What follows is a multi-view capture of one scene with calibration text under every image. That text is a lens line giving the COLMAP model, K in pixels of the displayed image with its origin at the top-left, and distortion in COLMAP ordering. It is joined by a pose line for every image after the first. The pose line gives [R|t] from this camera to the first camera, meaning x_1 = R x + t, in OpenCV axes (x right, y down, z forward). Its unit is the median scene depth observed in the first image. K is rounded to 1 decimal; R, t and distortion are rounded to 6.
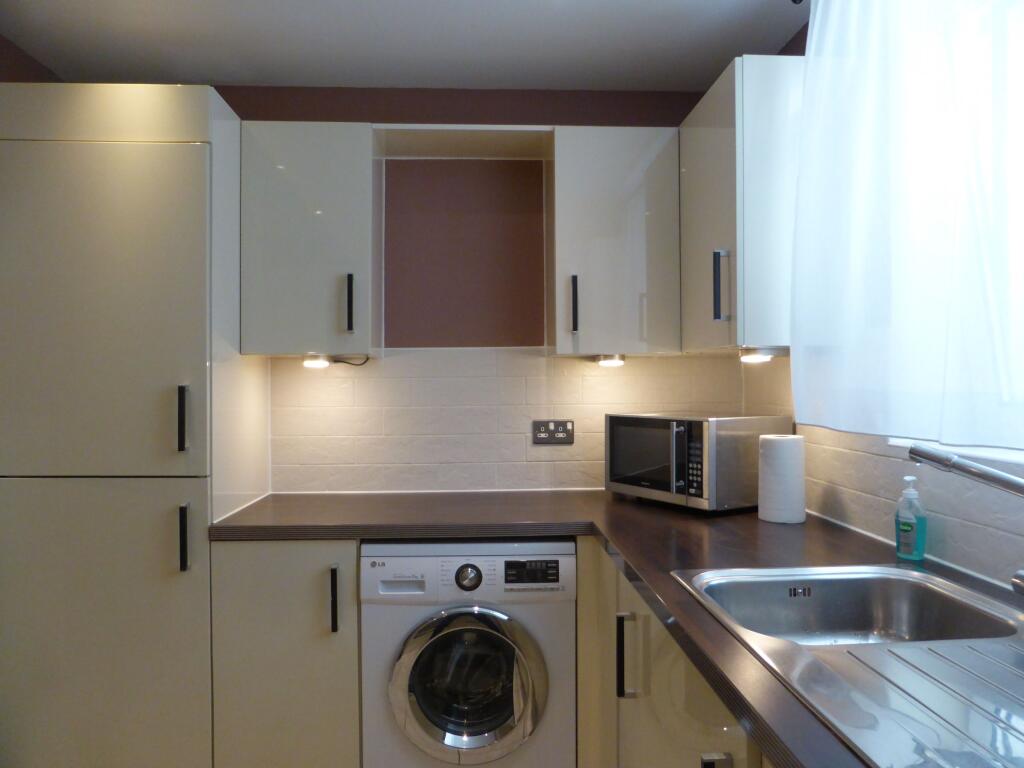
lens RADIAL K [[730.4, 0, 513.7], [0, 730.4, 384.4], [0, 0, 1]] dist [-0.051065, 0.026683]
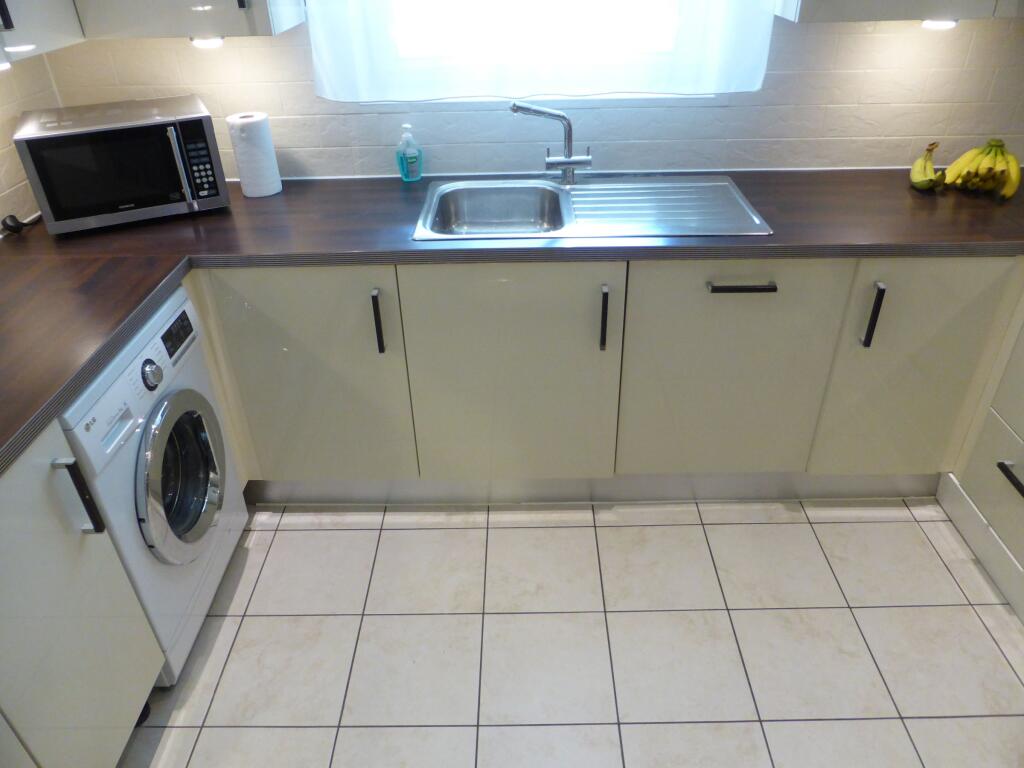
lens RADIAL K [[730.4, 0, 506.5], [0, 730.4, 382.5], [0, 0, 1]] dist [-0.051065, 0.026683]
pose [[0.072649, -0.533988, 0.842365, -0.714687], [0.022258, 0.845255, 0.533900, -0.158248], [-0.997109, -0.020038, 0.073292, 0.510205]]
